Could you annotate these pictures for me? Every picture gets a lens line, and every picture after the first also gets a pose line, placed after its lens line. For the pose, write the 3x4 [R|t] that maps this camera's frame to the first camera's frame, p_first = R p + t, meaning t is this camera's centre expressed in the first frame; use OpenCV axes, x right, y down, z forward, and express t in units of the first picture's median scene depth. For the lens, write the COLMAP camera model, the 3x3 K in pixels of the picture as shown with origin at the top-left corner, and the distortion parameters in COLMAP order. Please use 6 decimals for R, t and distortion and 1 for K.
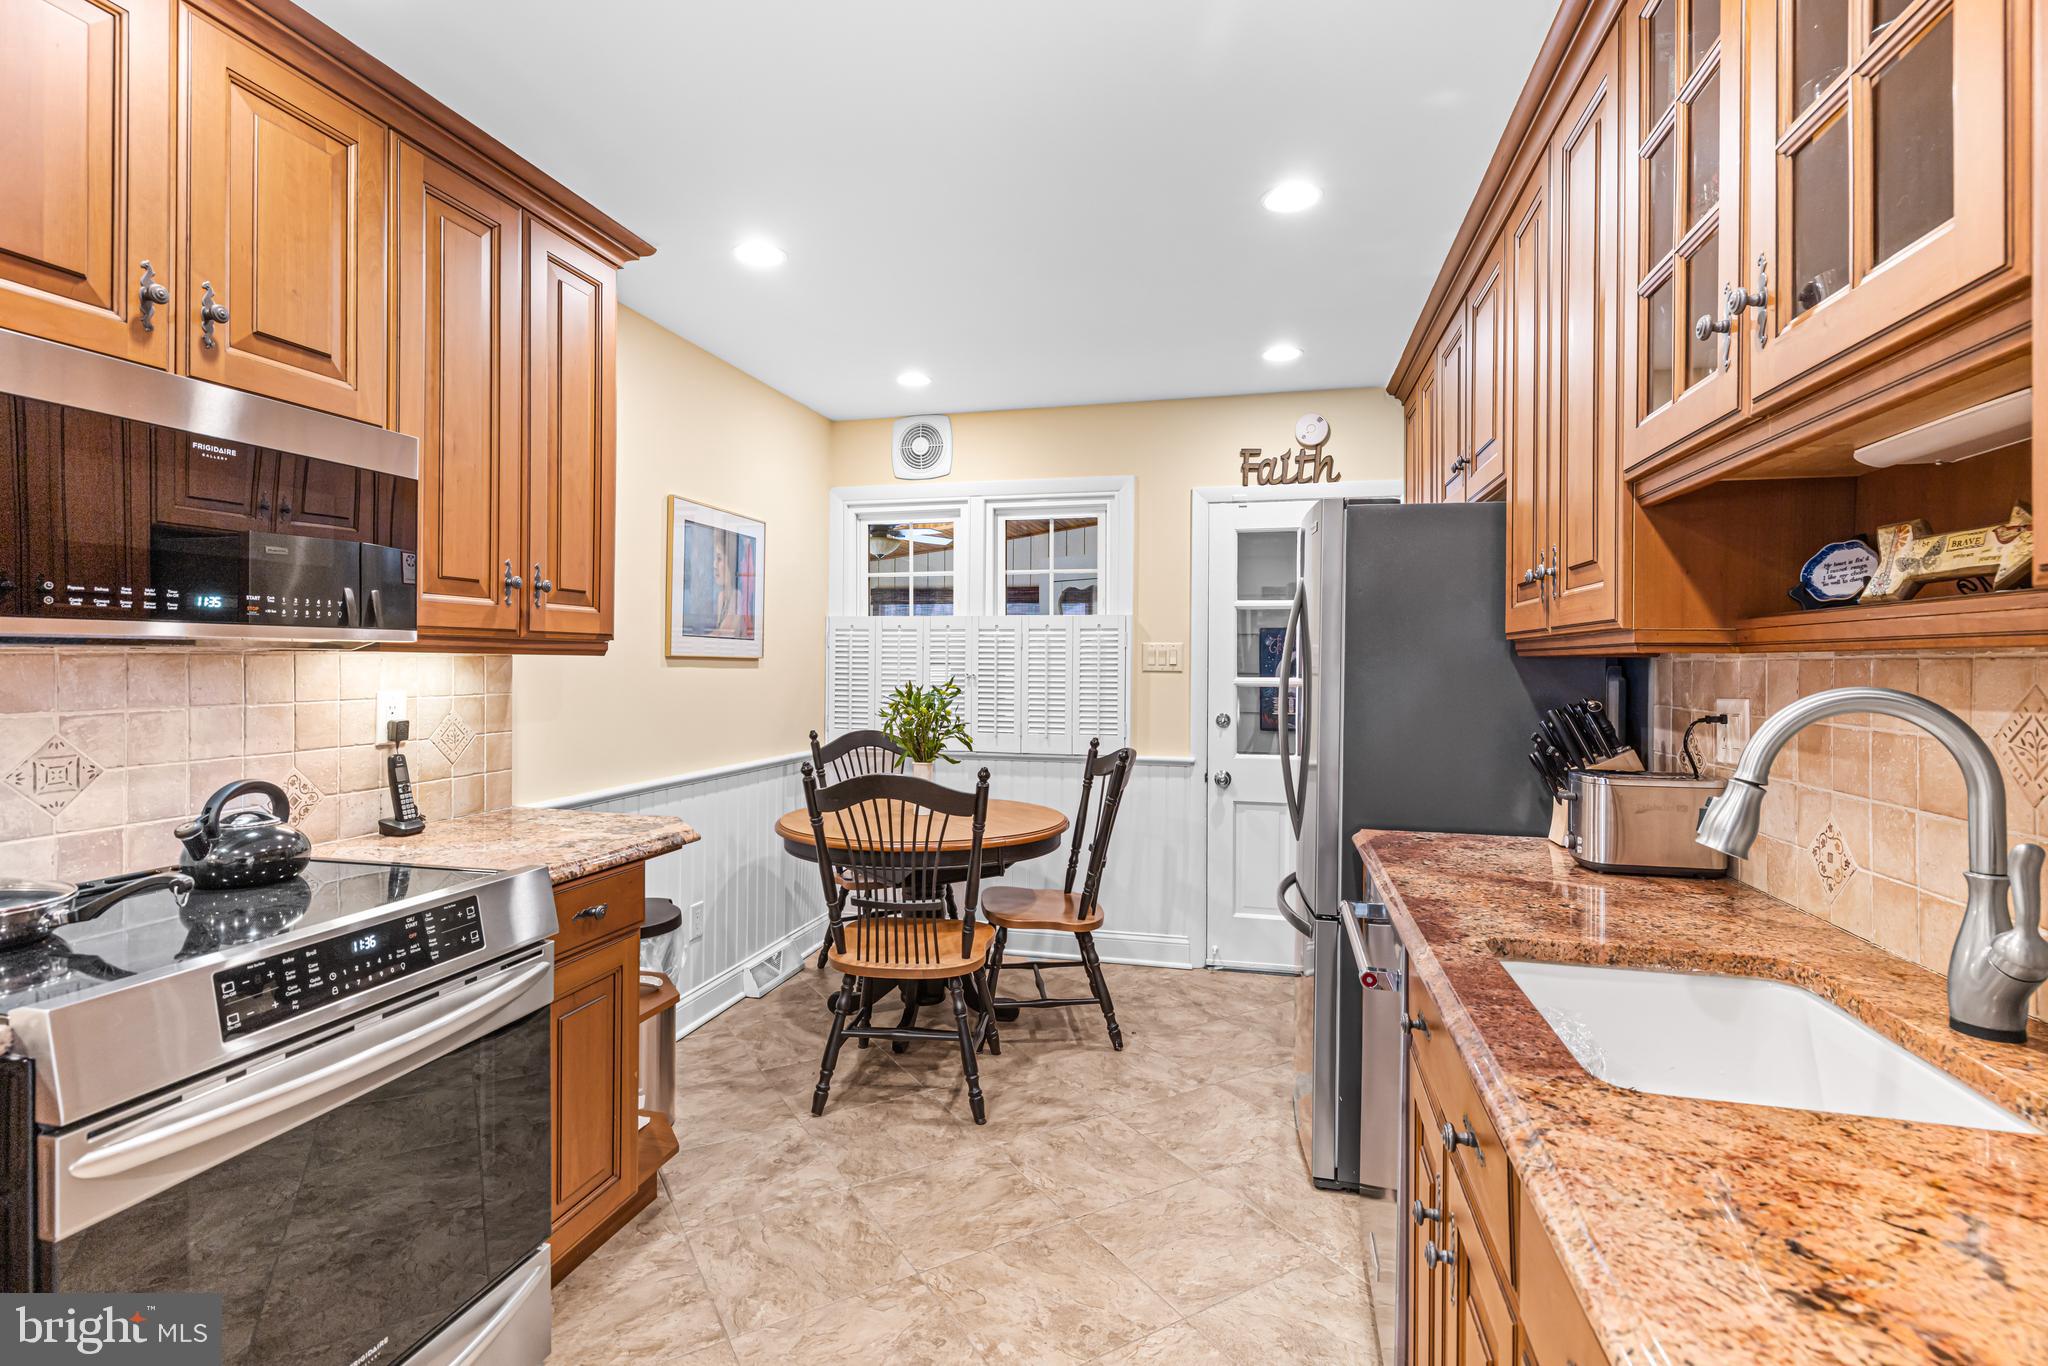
lens RADIAL K [[988.8, 0, 1020.7], [0, 988.8, 668.1], [0, 0, 1]] dist [0.003460, 0.000158]
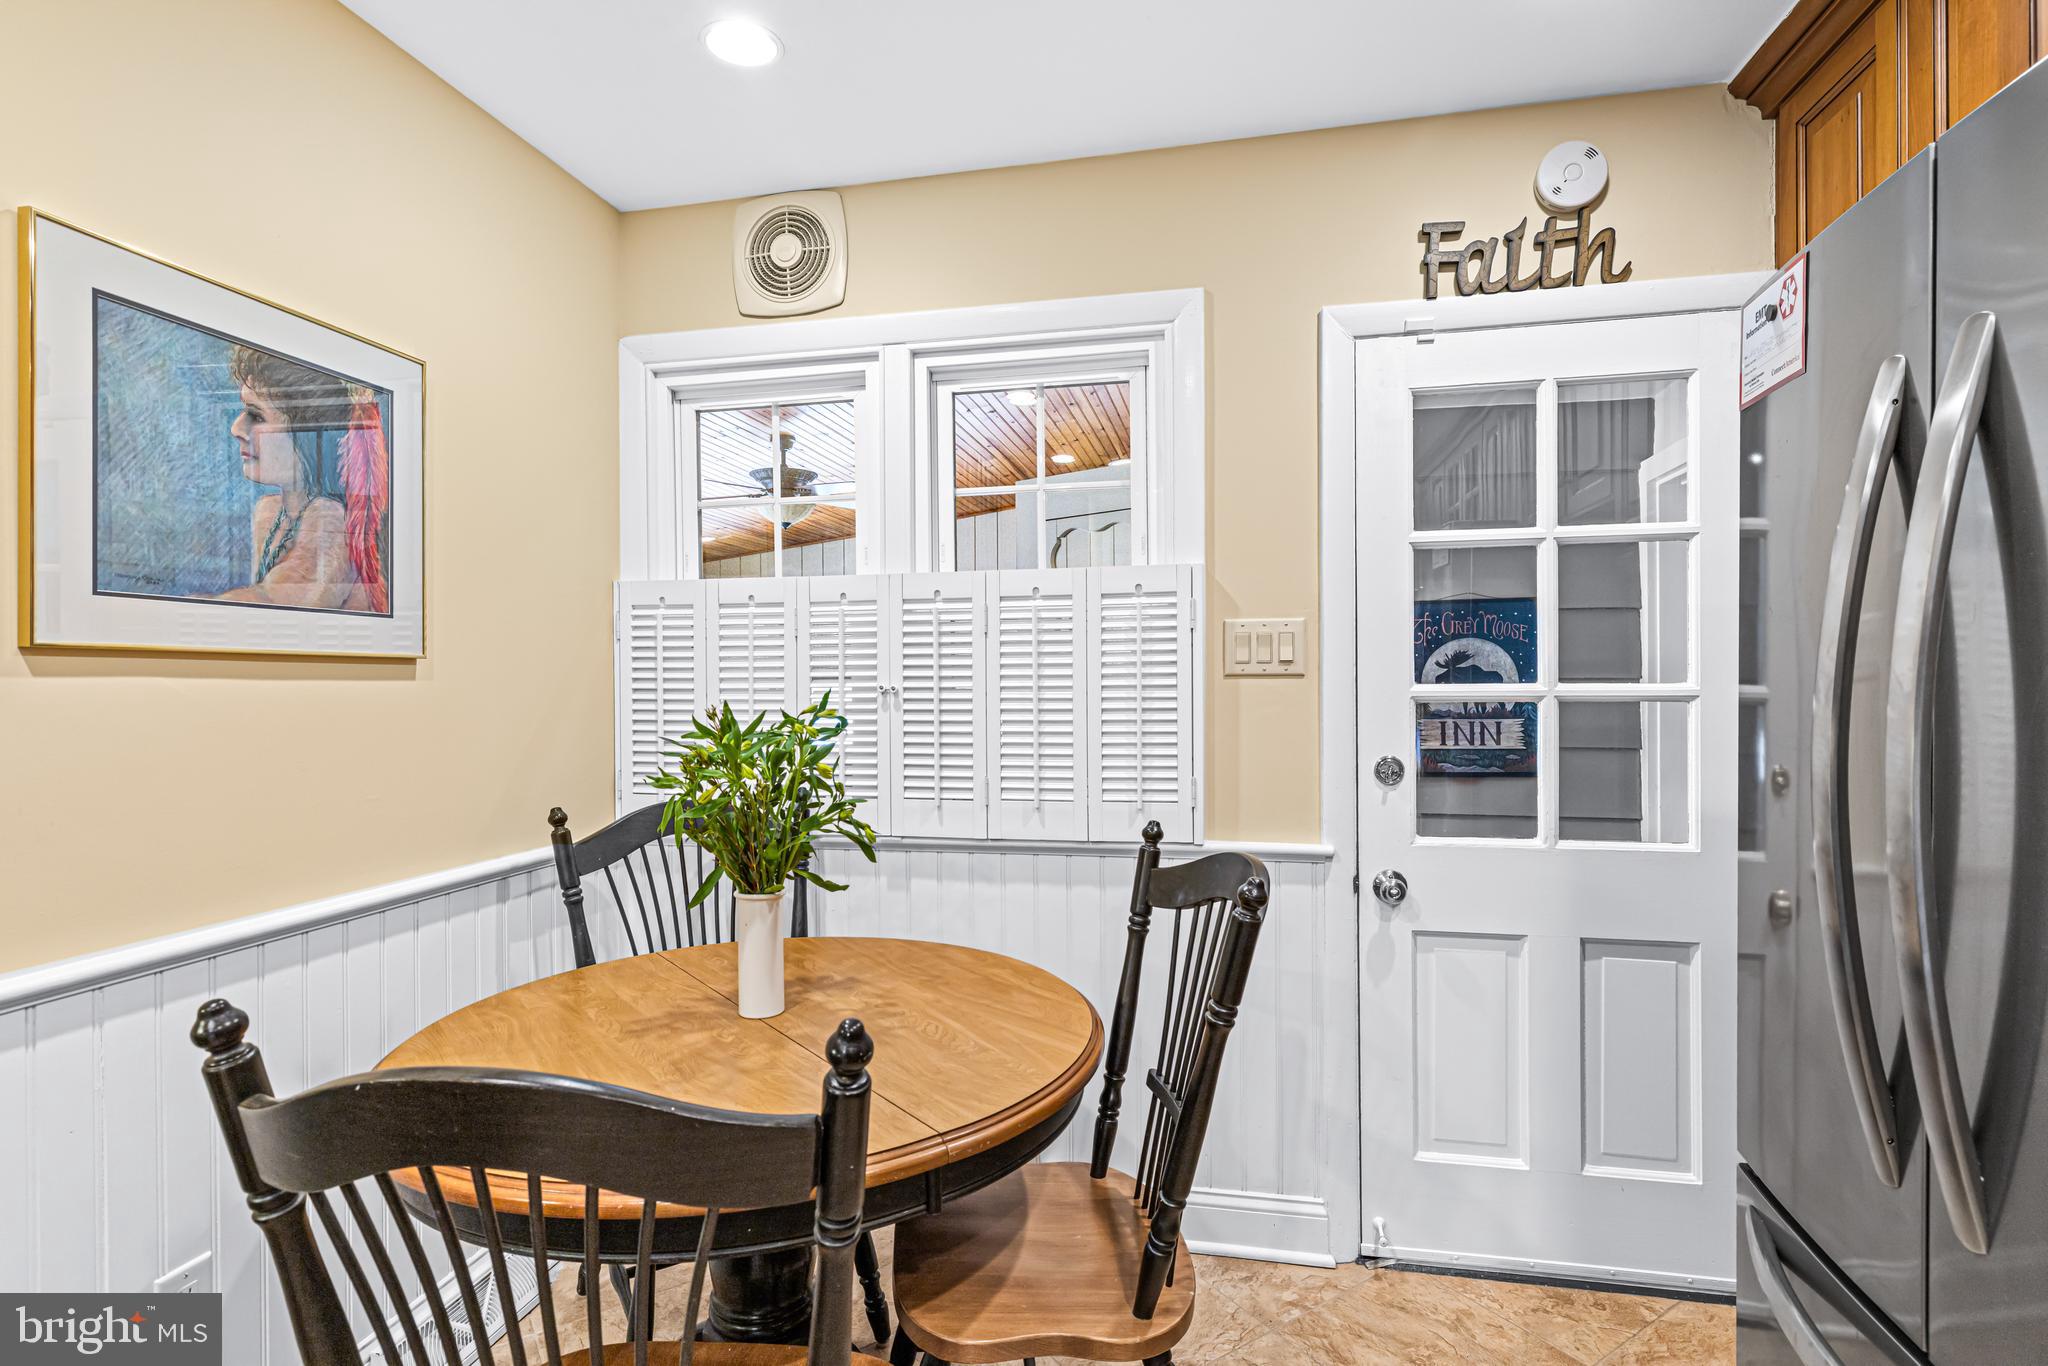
lens RADIAL K [[988.8, 0, 1030.4], [0, 988.8, 680.3], [0, 0, 1]] dist [0.003460, 0.000158]
pose [[0.998907, -0.014961, 0.044293, 0.000842], [0.015222, 0.999869, -0.005563, 0.007283], [-0.044204, 0.006231, 0.999003, 0.521817]]
